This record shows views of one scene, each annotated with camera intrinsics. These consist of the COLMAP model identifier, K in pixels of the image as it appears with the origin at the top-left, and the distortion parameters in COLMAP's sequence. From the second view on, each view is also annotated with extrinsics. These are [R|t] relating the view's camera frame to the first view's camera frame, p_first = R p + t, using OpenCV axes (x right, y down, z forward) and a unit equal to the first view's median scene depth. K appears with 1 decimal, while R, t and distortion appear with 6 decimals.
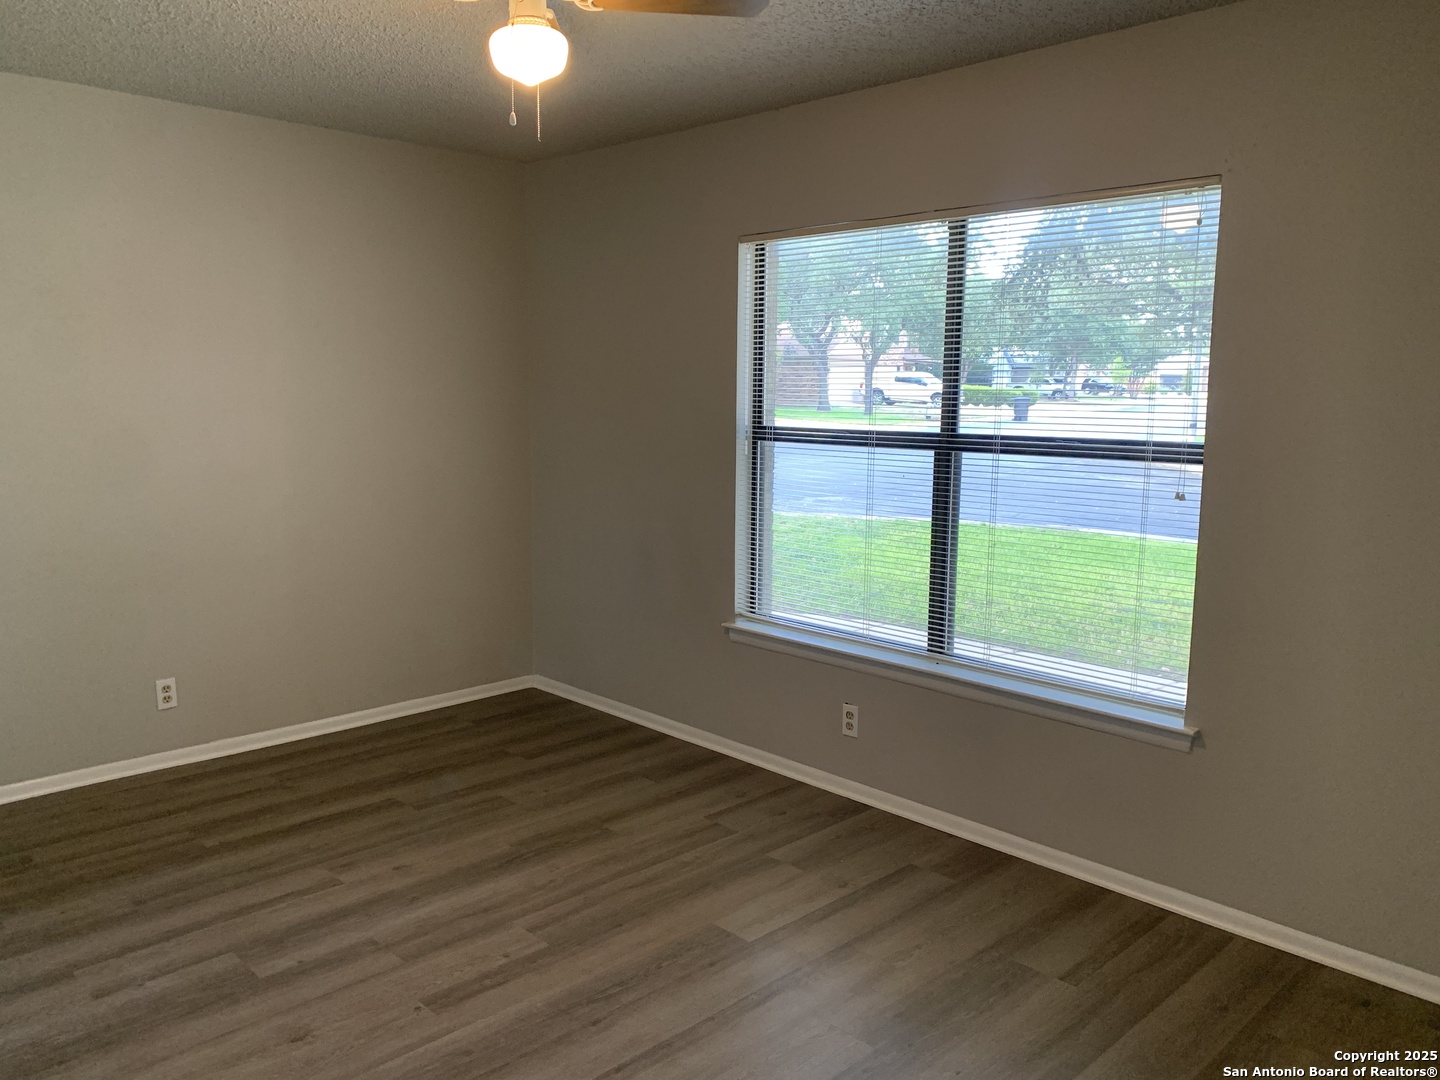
lens RADIAL K [[1105.7, 0, 720.0], [0, 1105.7, 540.0], [0, 0, 1]] dist [0.032043, -0.002921]
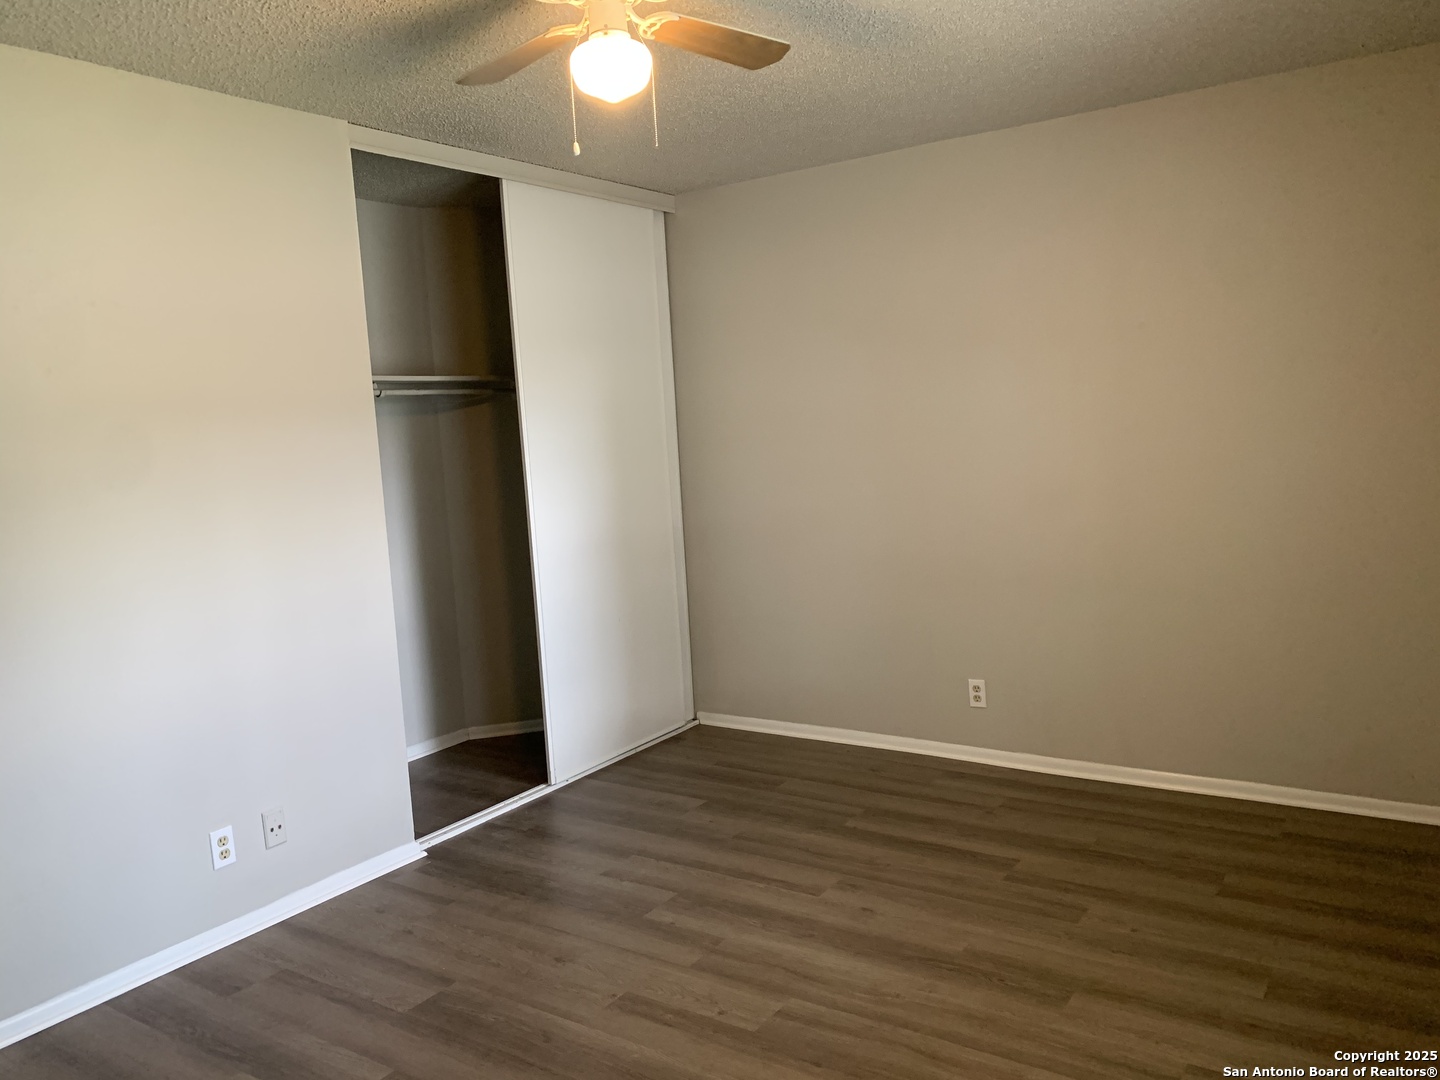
lens RADIAL K [[1105.7, 0, 720.0], [0, 1105.7, 540.0], [0, 0, 1]] dist [0.032043, -0.002921]
pose [[0.203995, 0.086687, -0.975126, 0.560190], [-0.078791, 0.994294, 0.071908, -0.076346], [0.975796, 0.062162, 0.209662, 0.623259]]
